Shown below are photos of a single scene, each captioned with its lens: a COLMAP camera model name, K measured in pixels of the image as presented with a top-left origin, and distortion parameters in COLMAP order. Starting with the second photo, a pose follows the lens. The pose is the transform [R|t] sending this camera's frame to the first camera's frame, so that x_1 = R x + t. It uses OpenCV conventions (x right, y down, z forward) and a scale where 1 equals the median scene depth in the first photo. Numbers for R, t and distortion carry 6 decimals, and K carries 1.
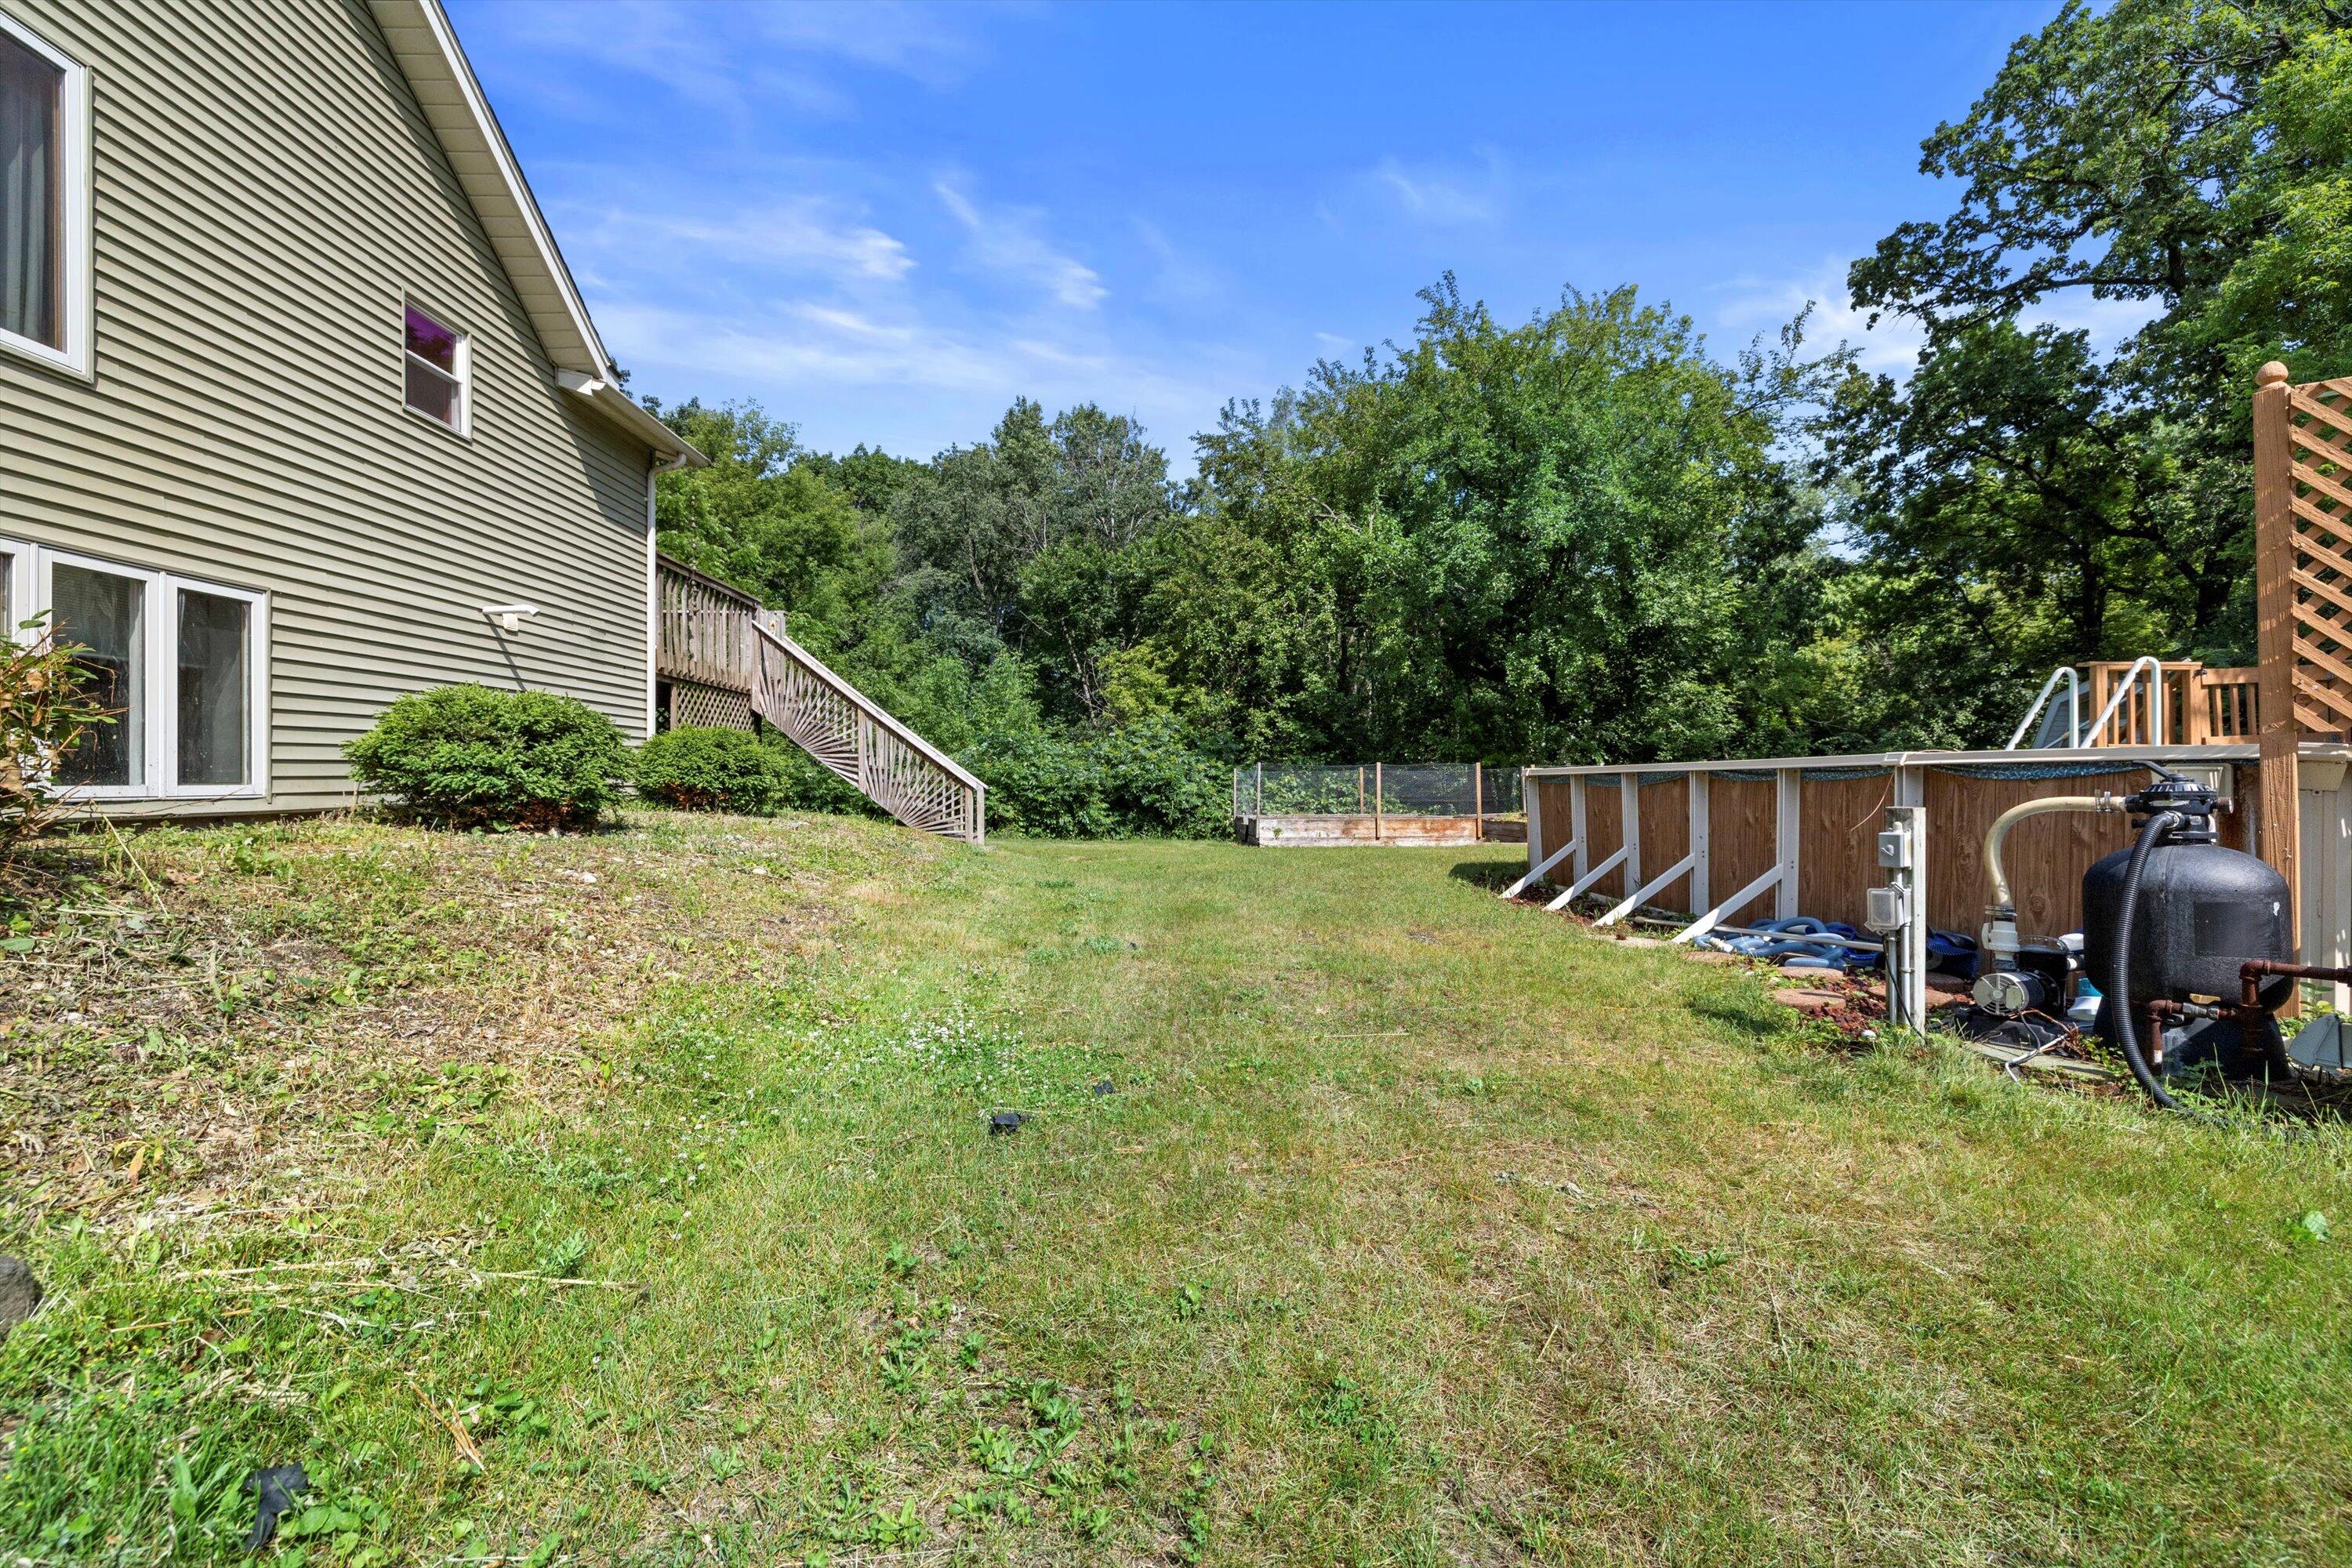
lens RADIAL K [[996.1, 0, 1171.9], [0, 996.1, 770.1], [0, 0, 1]] dist [-0.001846, -0.000528]
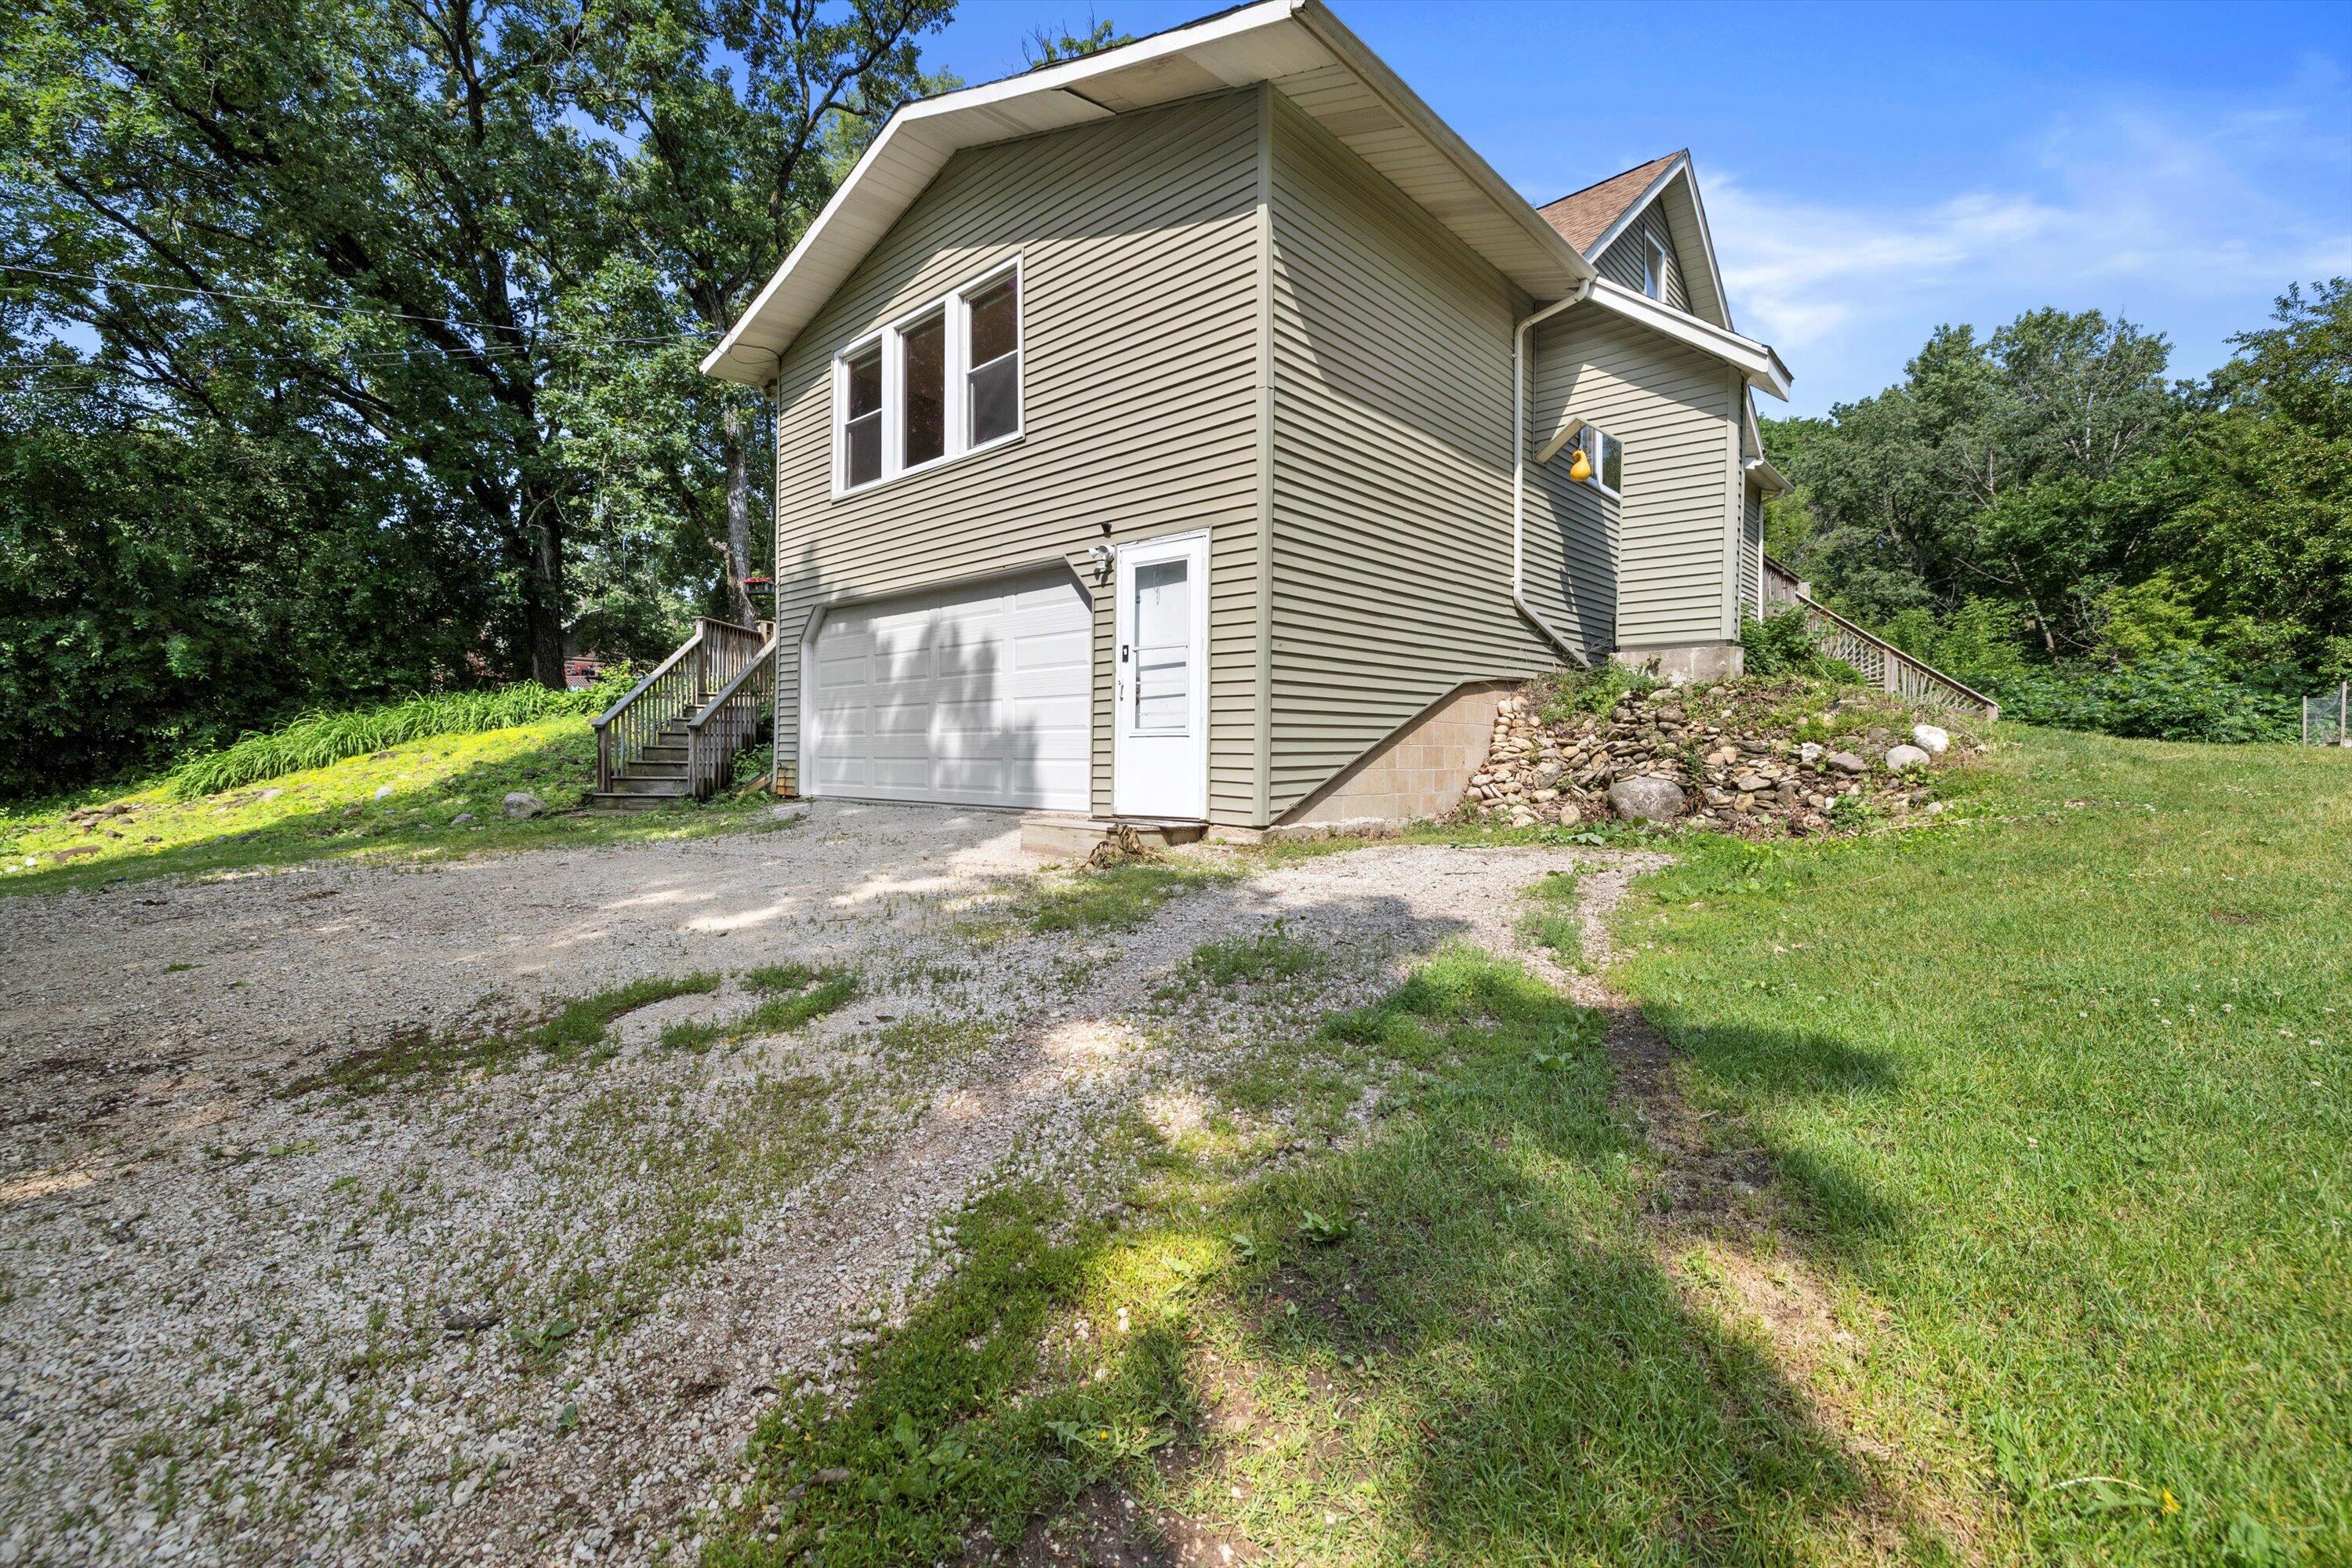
lens RADIAL K [[996.1, 0, 1154.6], [0, 996.1, 744.9], [0, 0, 1]] dist [-0.001846, -0.000528]
pose [[0.704407, -0.000339, -0.709796, -0.028643], [-0.002914, 0.999990, -0.003369, 0.039414], [0.709790, 0.004442, 0.704399, -0.340605]]
